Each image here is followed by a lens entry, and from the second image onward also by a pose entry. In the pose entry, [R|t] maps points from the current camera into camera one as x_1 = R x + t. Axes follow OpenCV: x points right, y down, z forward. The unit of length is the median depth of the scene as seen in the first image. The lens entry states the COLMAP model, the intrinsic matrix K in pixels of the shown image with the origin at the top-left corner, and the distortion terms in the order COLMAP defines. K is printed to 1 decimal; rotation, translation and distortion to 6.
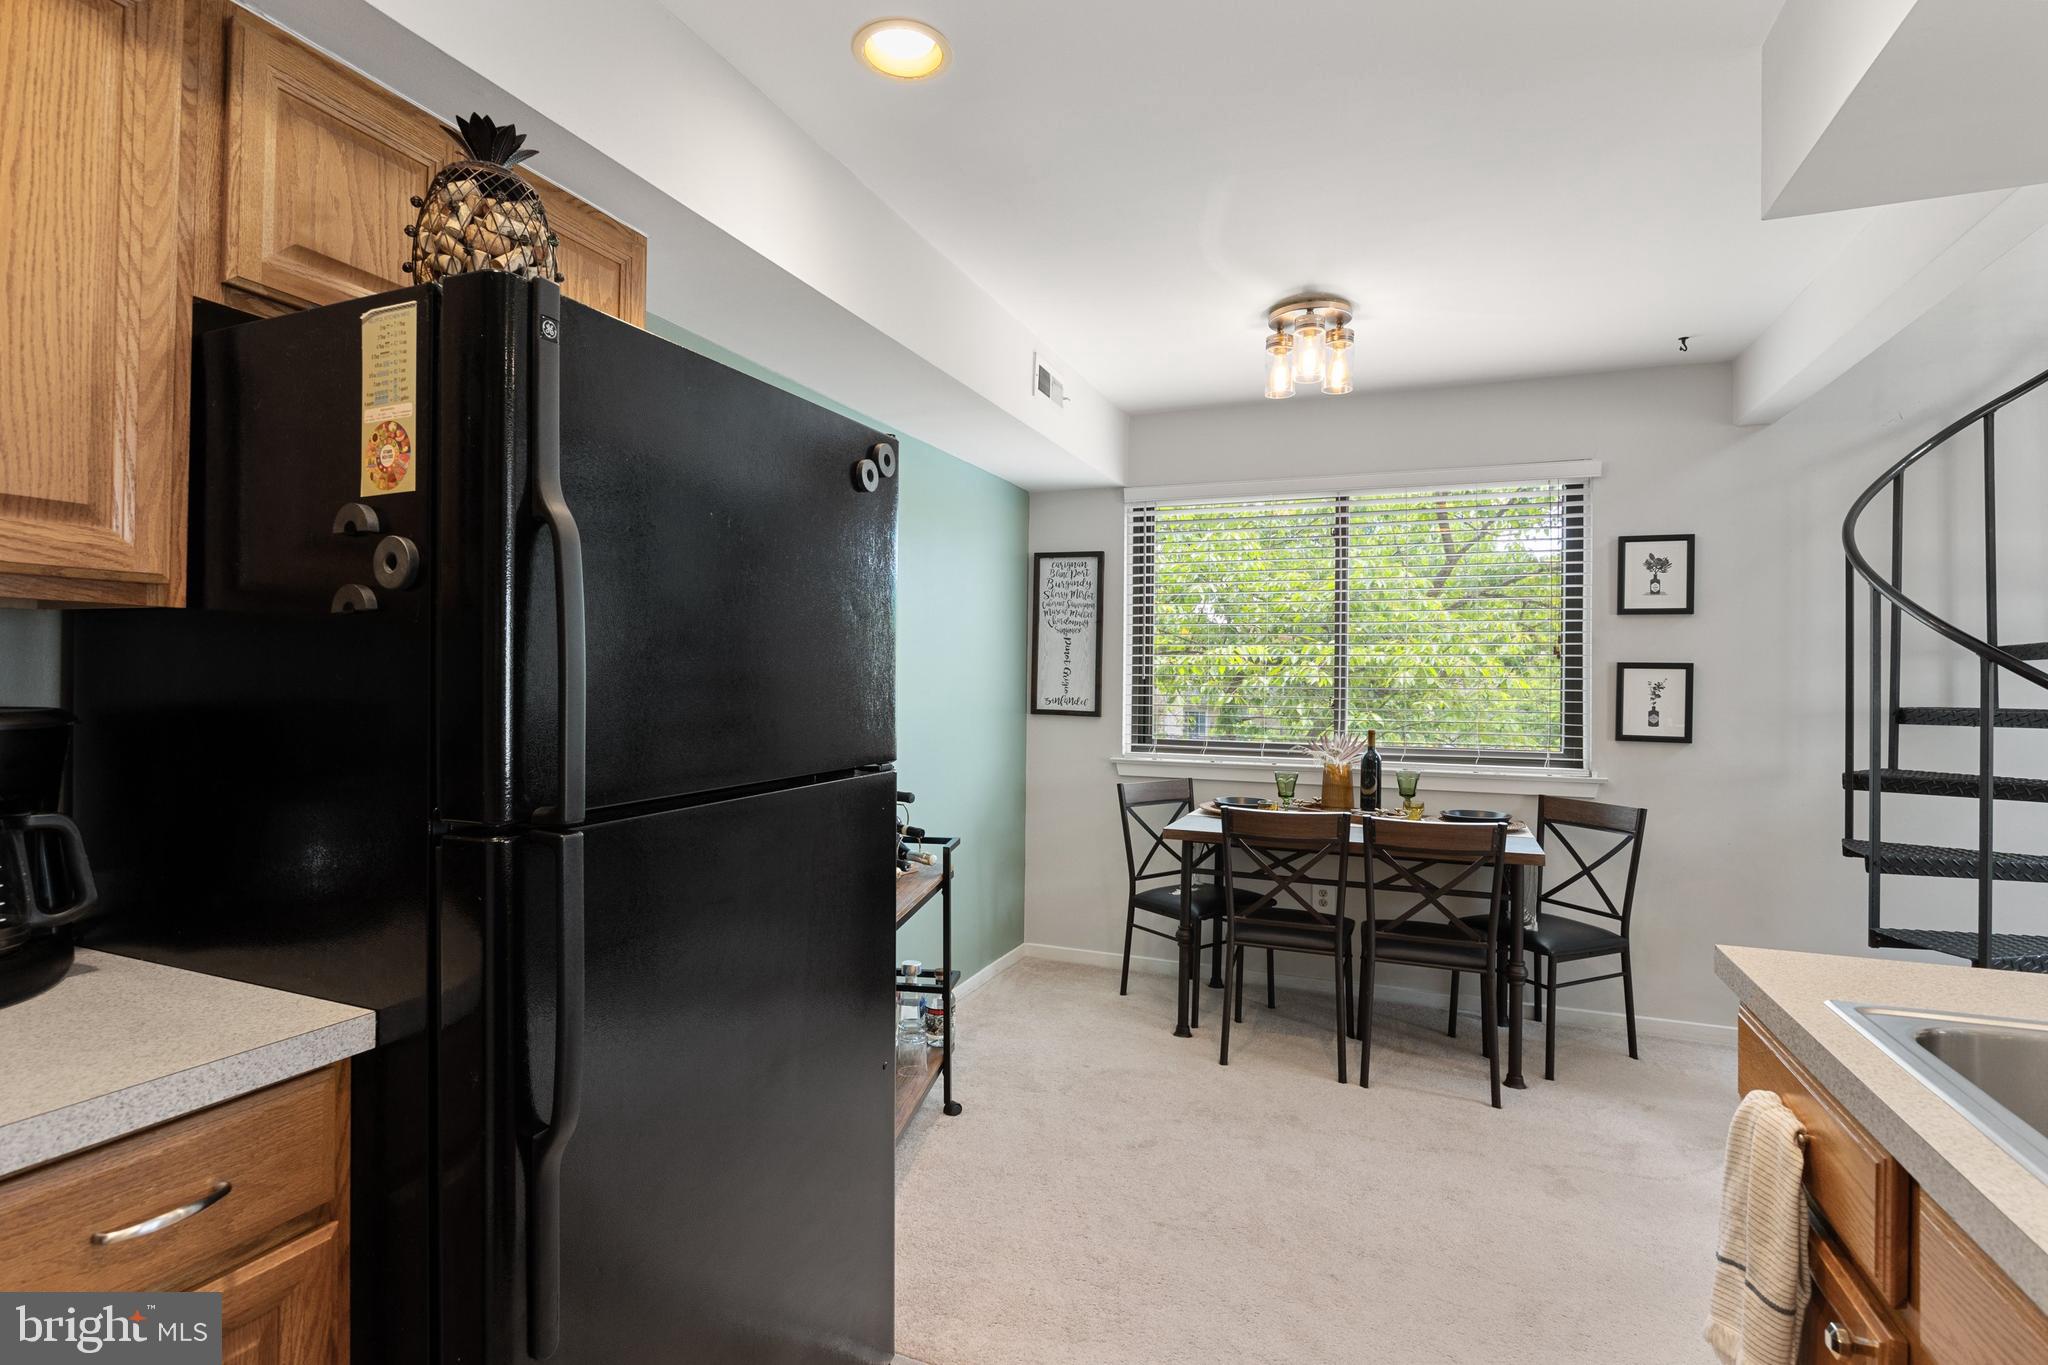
lens RADIAL K [[1000.1, 0, 996.7], [0, 1000.1, 673.5], [0, 0, 1]] dist [-0.001682, -0.000650]
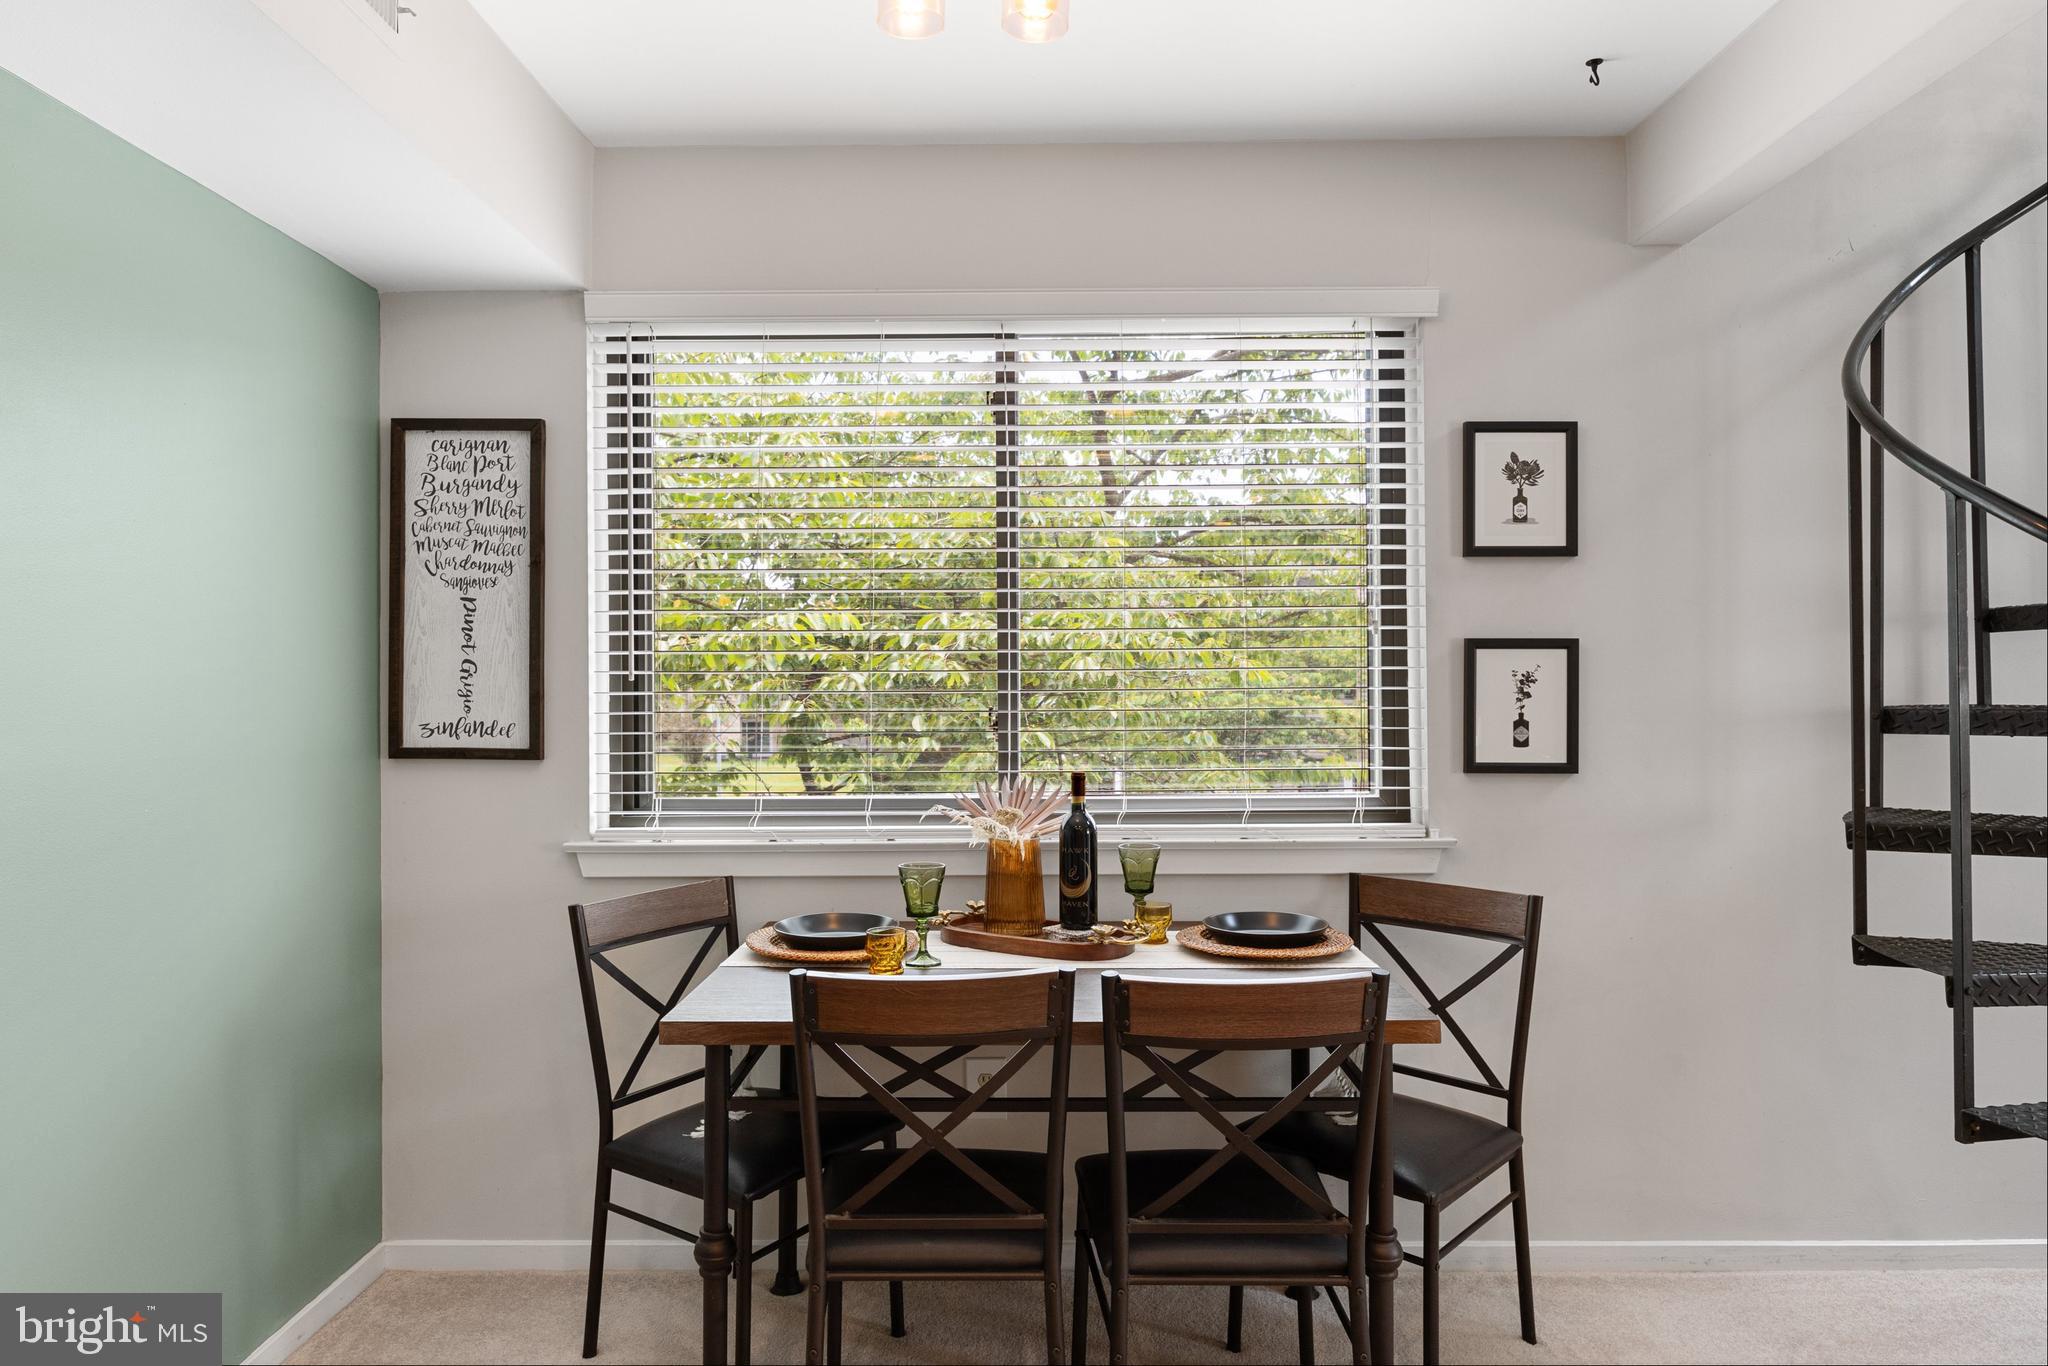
lens RADIAL K [[1000.1, 0, 996.7], [0, 1000.1, 674.0], [0, 0, 1]] dist [-0.001682, -0.000650]
pose [[0.910866, -0.016583, 0.412368, 0.124354], [0.013952, 0.999859, 0.009391, 0.000242], [-0.412465, -0.002800, 0.910969, 0.548354]]
